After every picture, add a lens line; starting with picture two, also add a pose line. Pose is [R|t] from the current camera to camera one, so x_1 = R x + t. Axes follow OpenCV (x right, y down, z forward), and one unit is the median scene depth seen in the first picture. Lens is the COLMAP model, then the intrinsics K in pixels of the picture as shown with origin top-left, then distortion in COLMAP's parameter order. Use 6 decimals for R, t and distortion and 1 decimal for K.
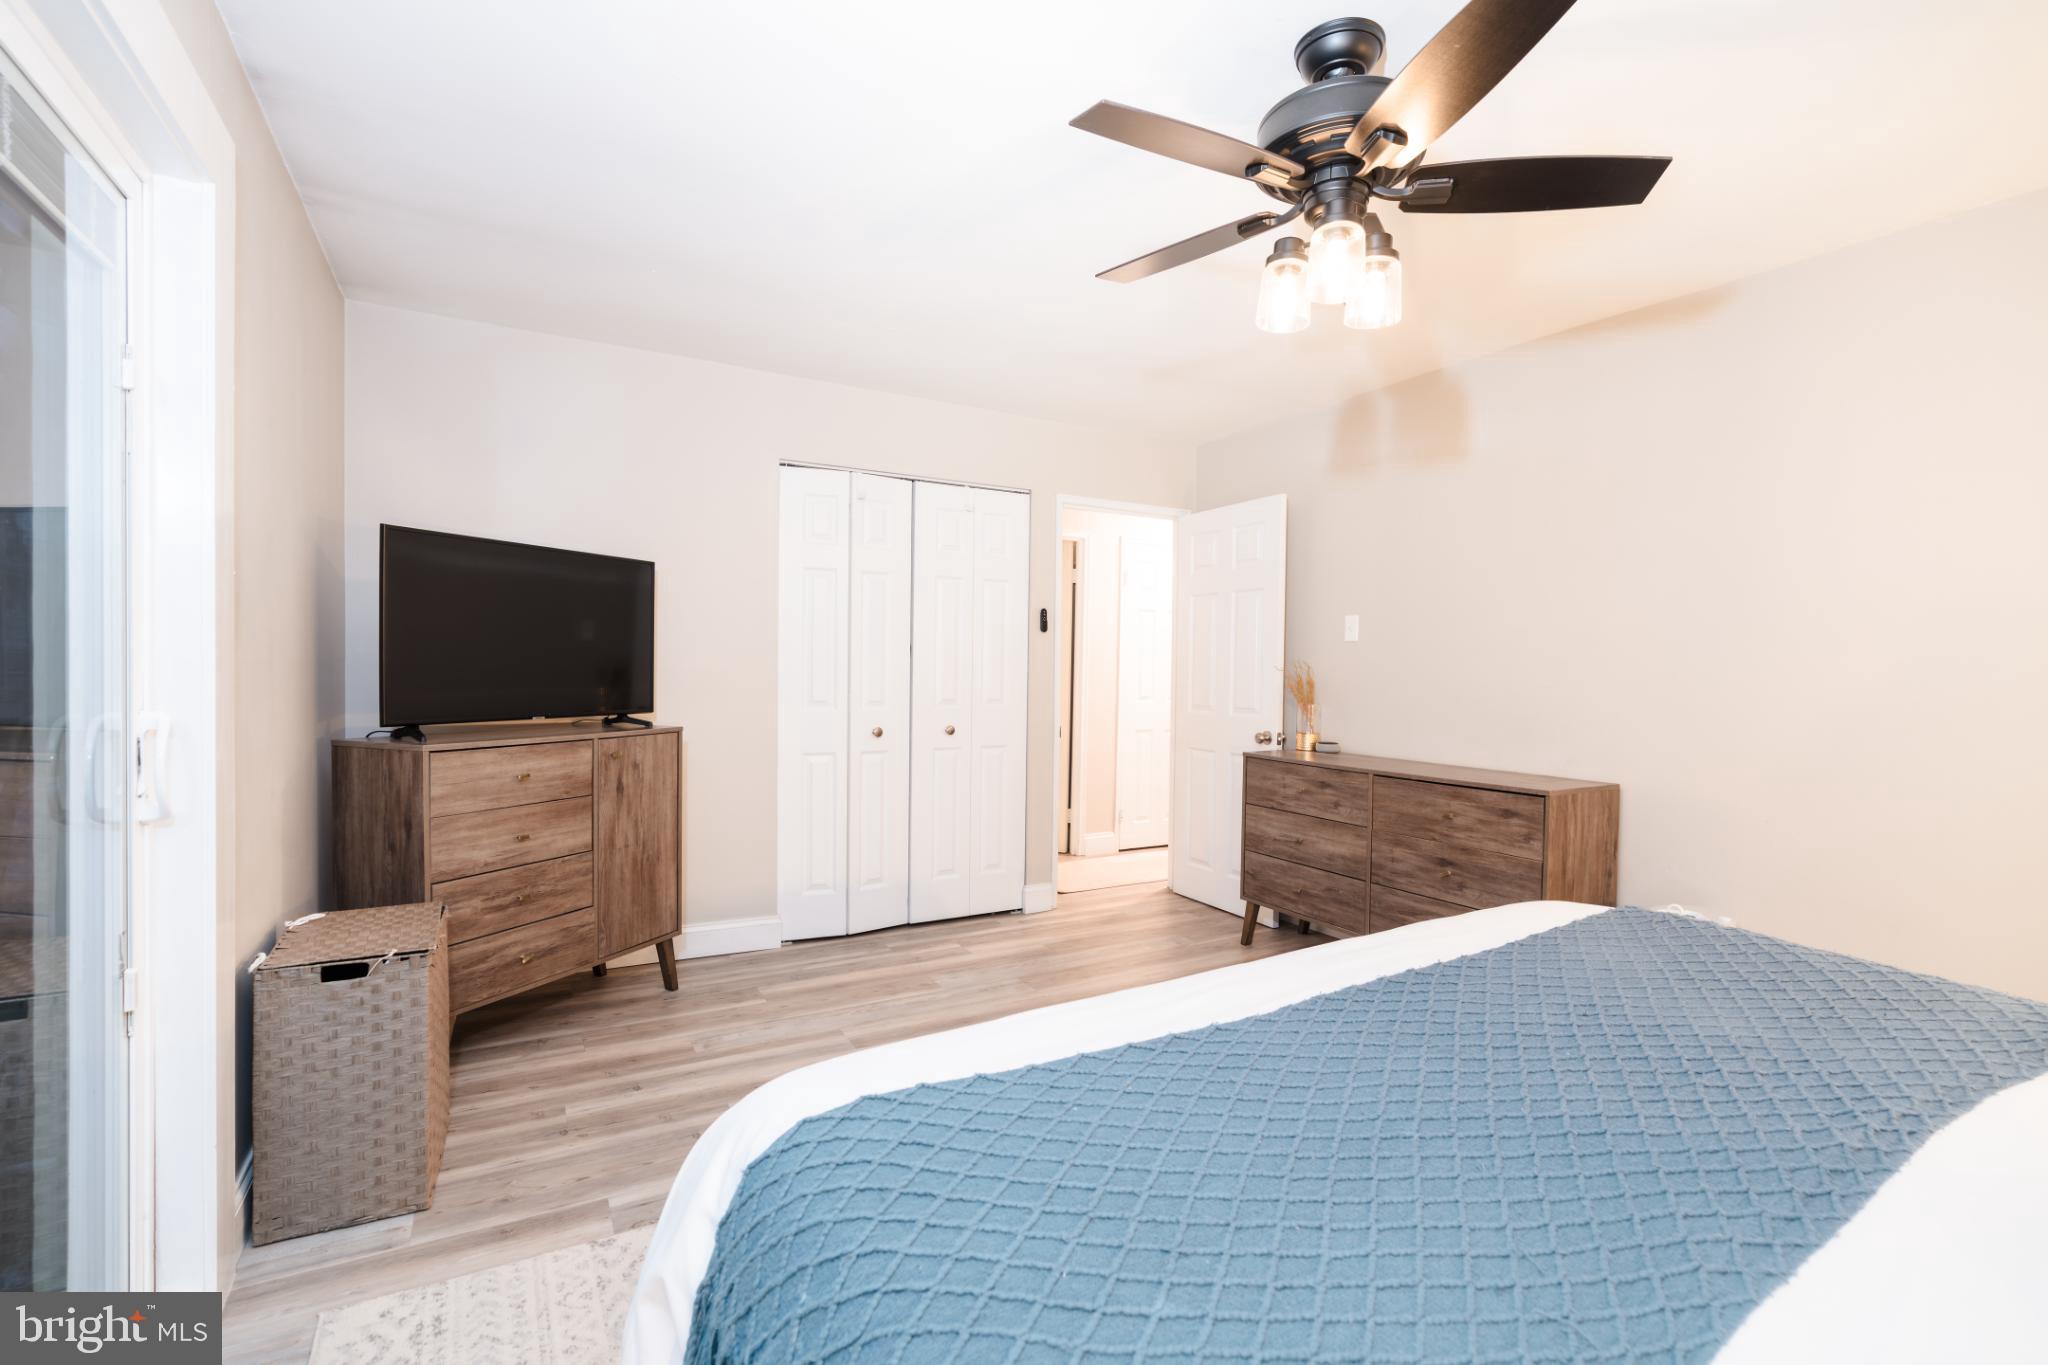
lens RADIAL K [[938.9, 0, 1018.1], [0, 938.9, 678.6], [0, 0, 1]] dist [-0.013765, 0.003842]
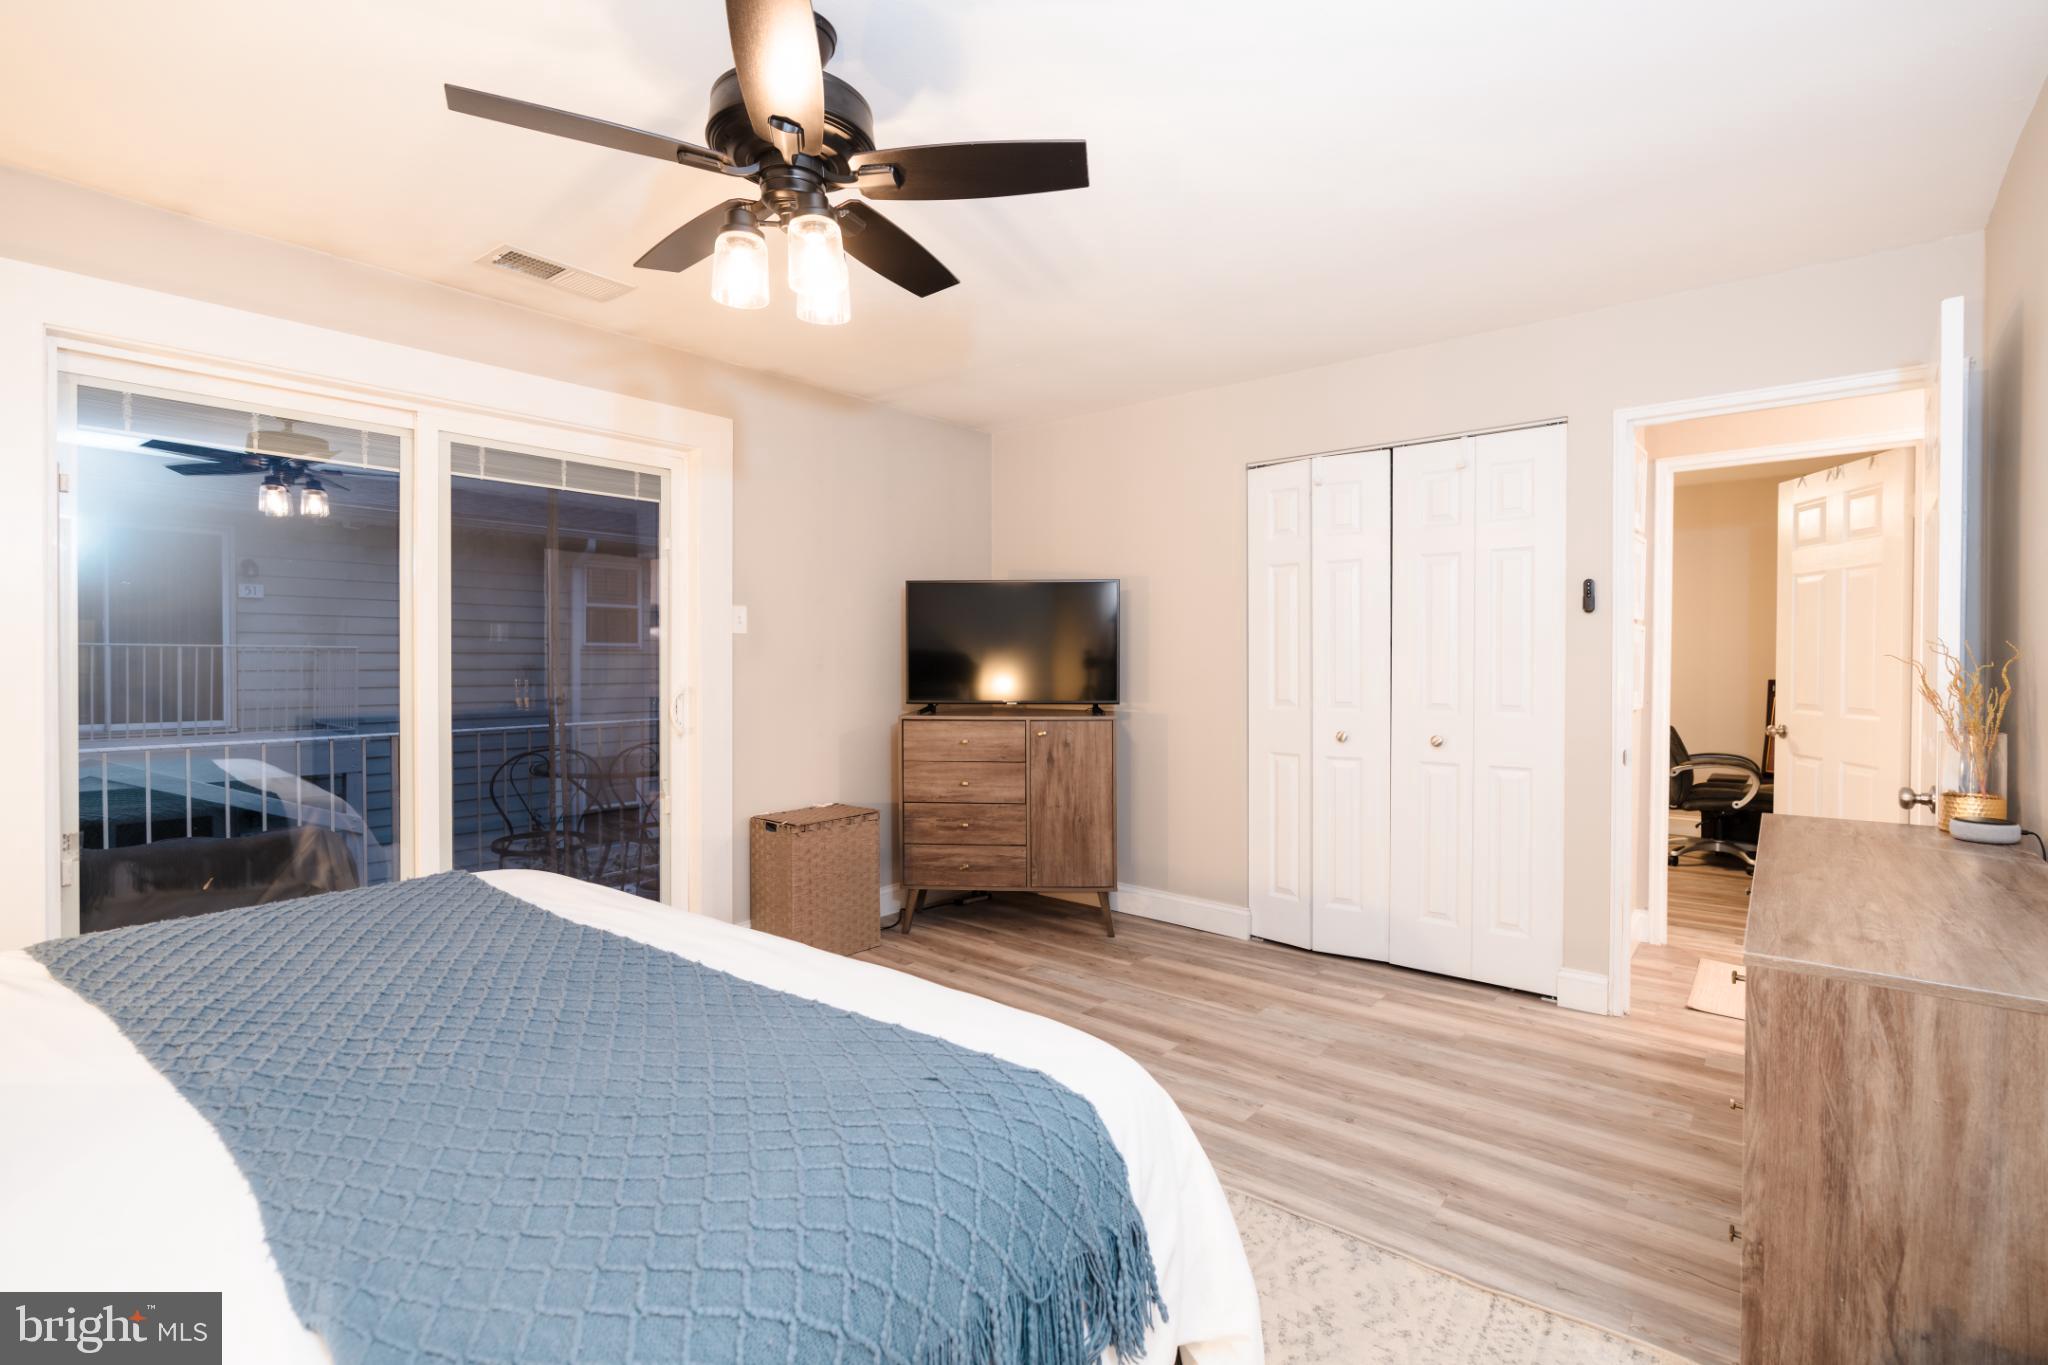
lens RADIAL K [[938.9, 0, 1026.0], [0, 938.9, 675.0], [0, 0, 1]] dist [-0.013765, 0.003842]
pose [[0.335503, -0.000402, -0.942039, 0.768693], [-0.009695, 0.999945, -0.003880, 0.004810], [0.941989, 0.010435, 0.335481, 0.523188]]
